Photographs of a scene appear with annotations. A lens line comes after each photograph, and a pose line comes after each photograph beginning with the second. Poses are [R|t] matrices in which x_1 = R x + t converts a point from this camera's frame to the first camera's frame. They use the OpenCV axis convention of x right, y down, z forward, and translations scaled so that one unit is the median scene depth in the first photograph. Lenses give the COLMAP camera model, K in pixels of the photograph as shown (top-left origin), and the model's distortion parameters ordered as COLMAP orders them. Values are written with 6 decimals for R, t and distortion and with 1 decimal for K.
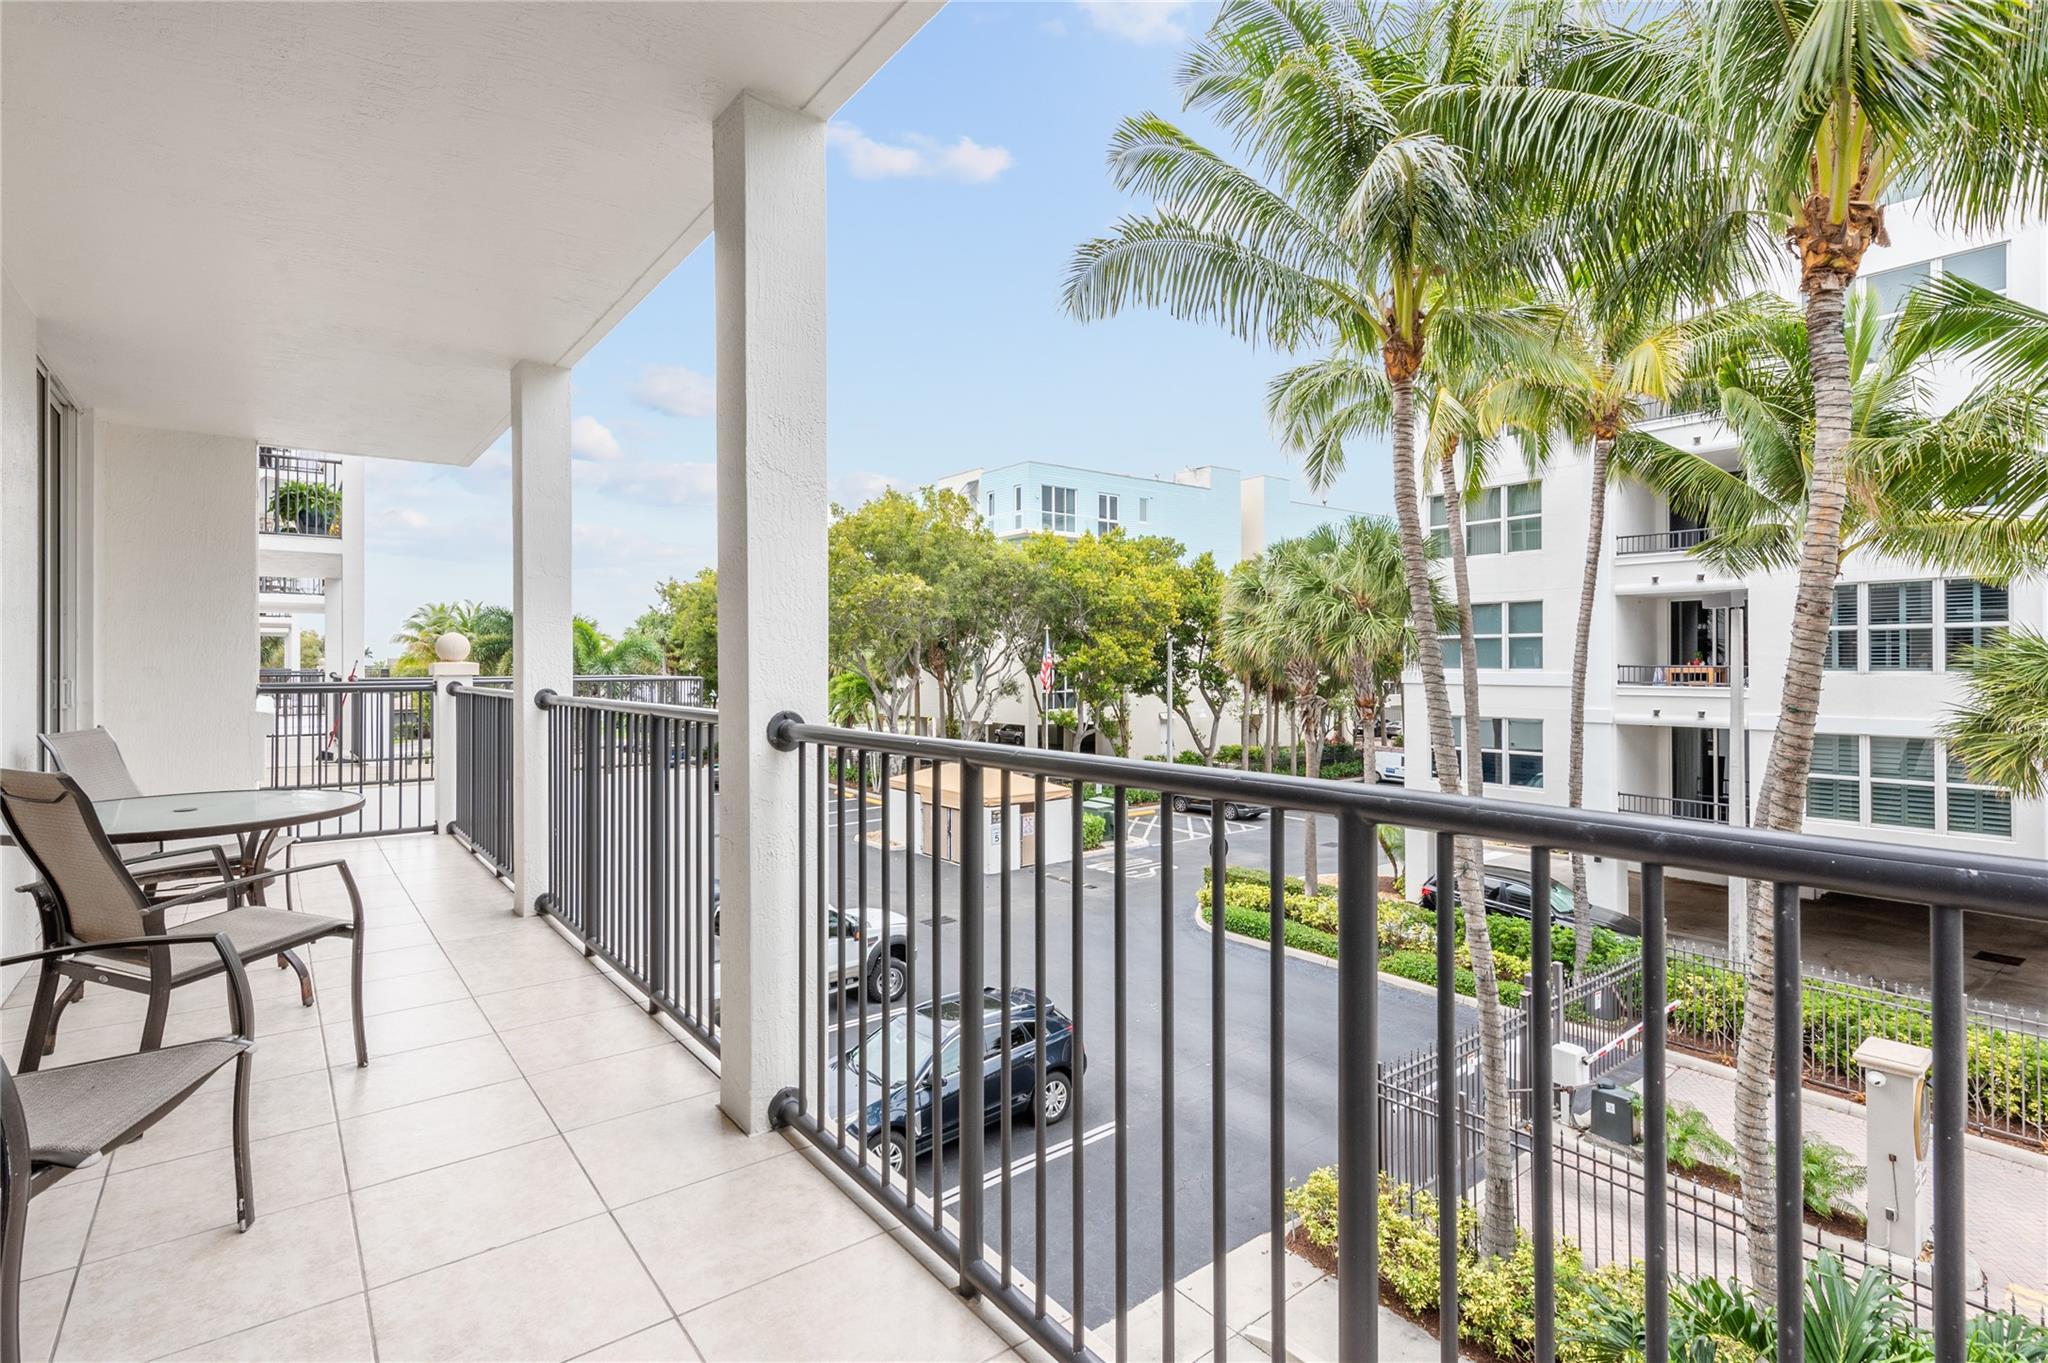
lens RADIAL K [[974.4, 0, 1032.5], [0, 974.4, 668.1], [0, 0, 1]] dist [0.000342, -0.000116]
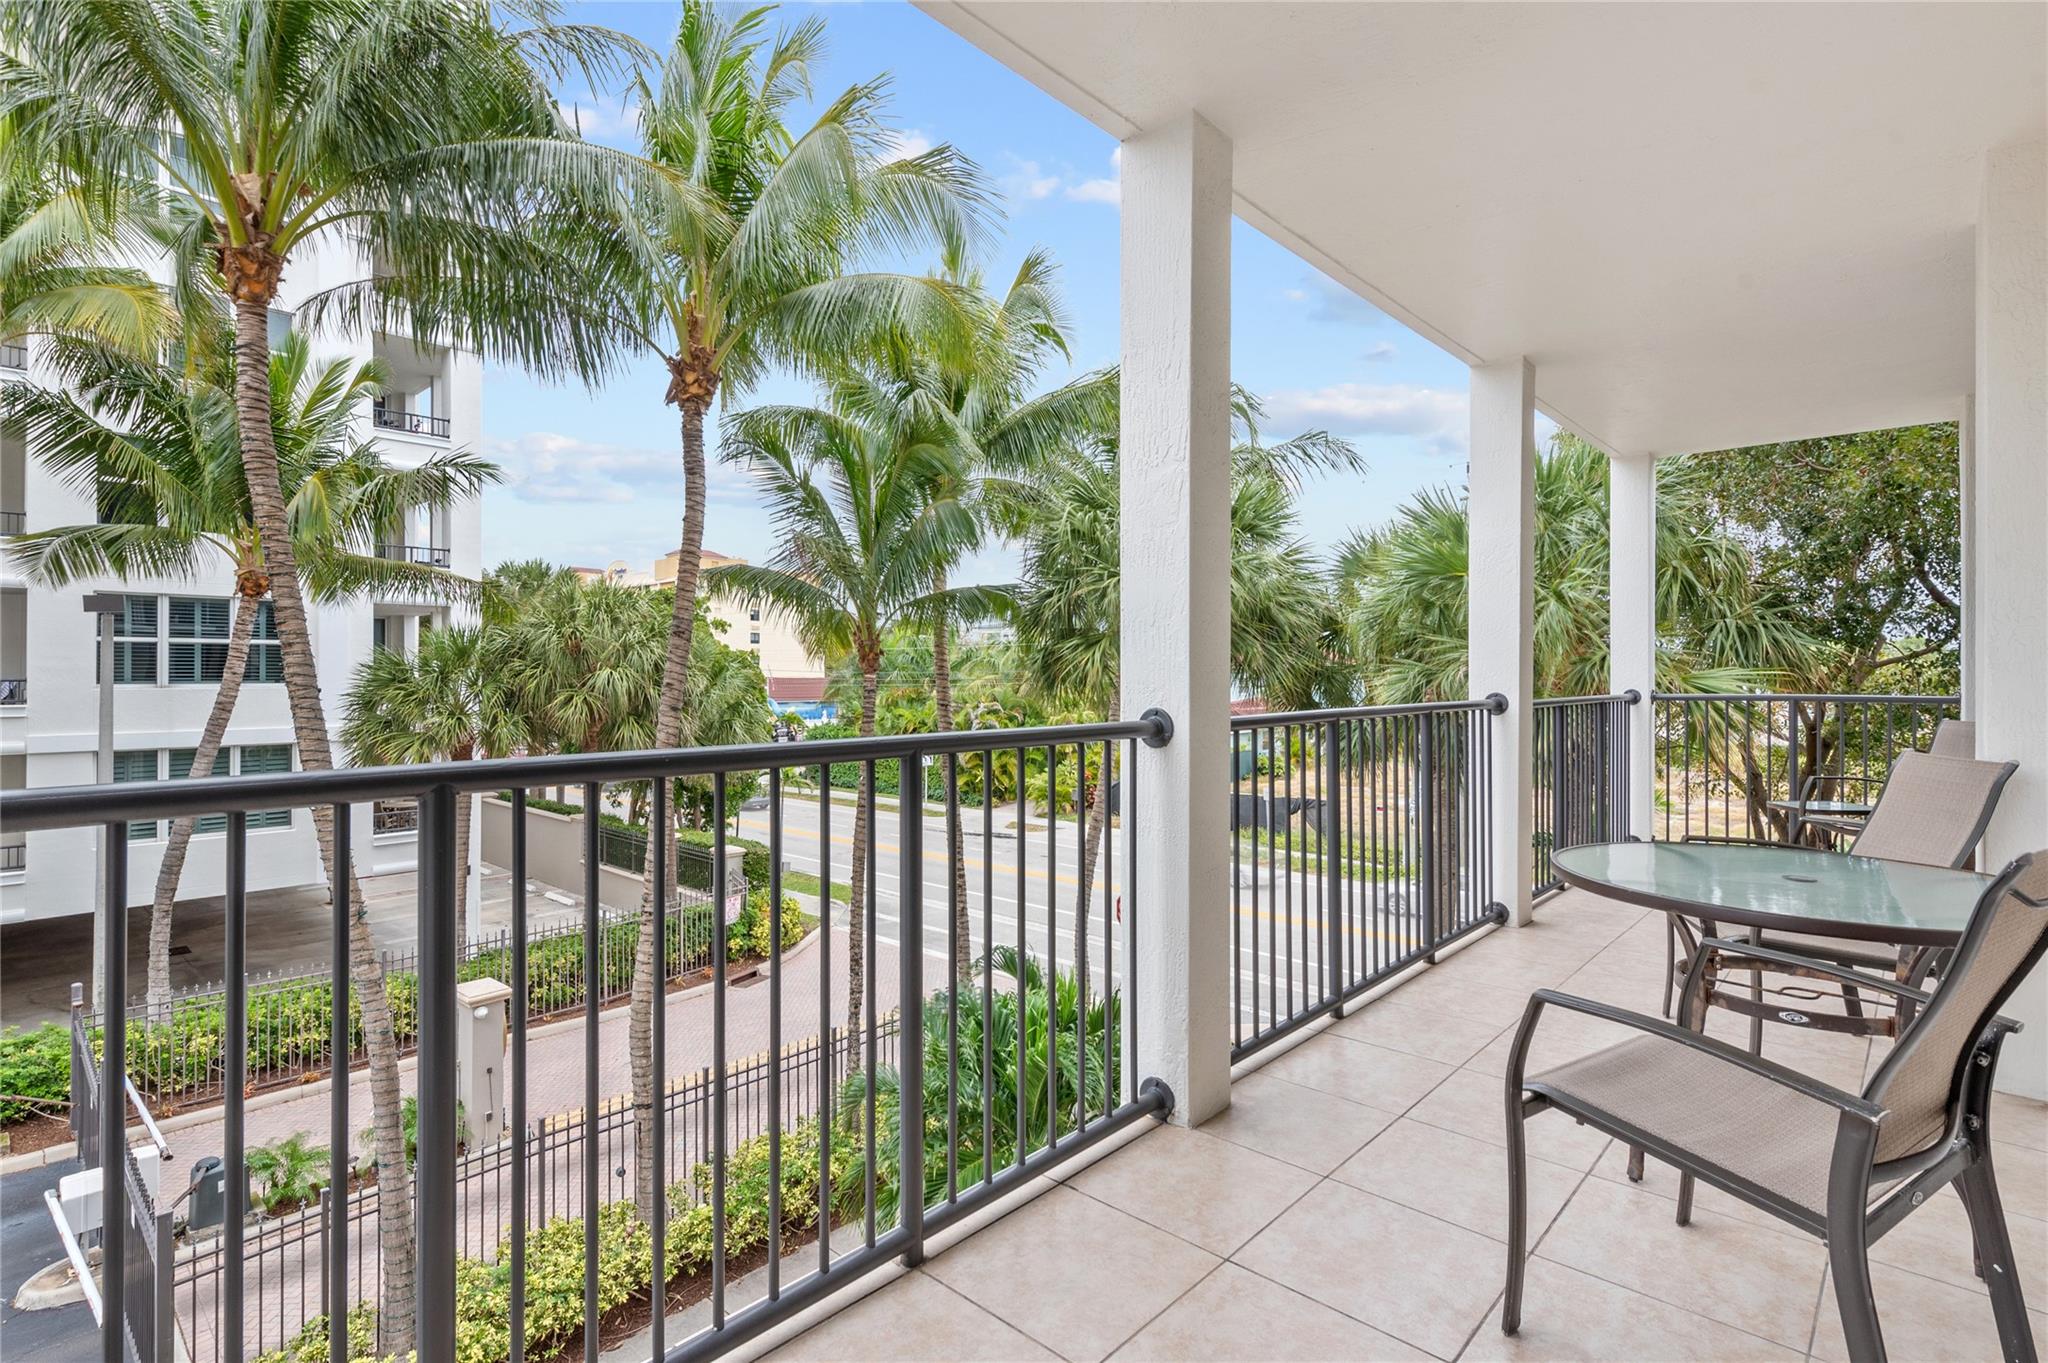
lens RADIAL K [[974.4, 0, 1032.5], [0, 974.4, 668.1], [0, 0, 1]] dist [0.000342, -0.000116]
pose [[-0.149723, 0.009258, 0.988685, -0.258770], [0.004579, 0.999952, -0.008670, -0.000669], [-0.988717, 0.003229, -0.149758, 0.274300]]
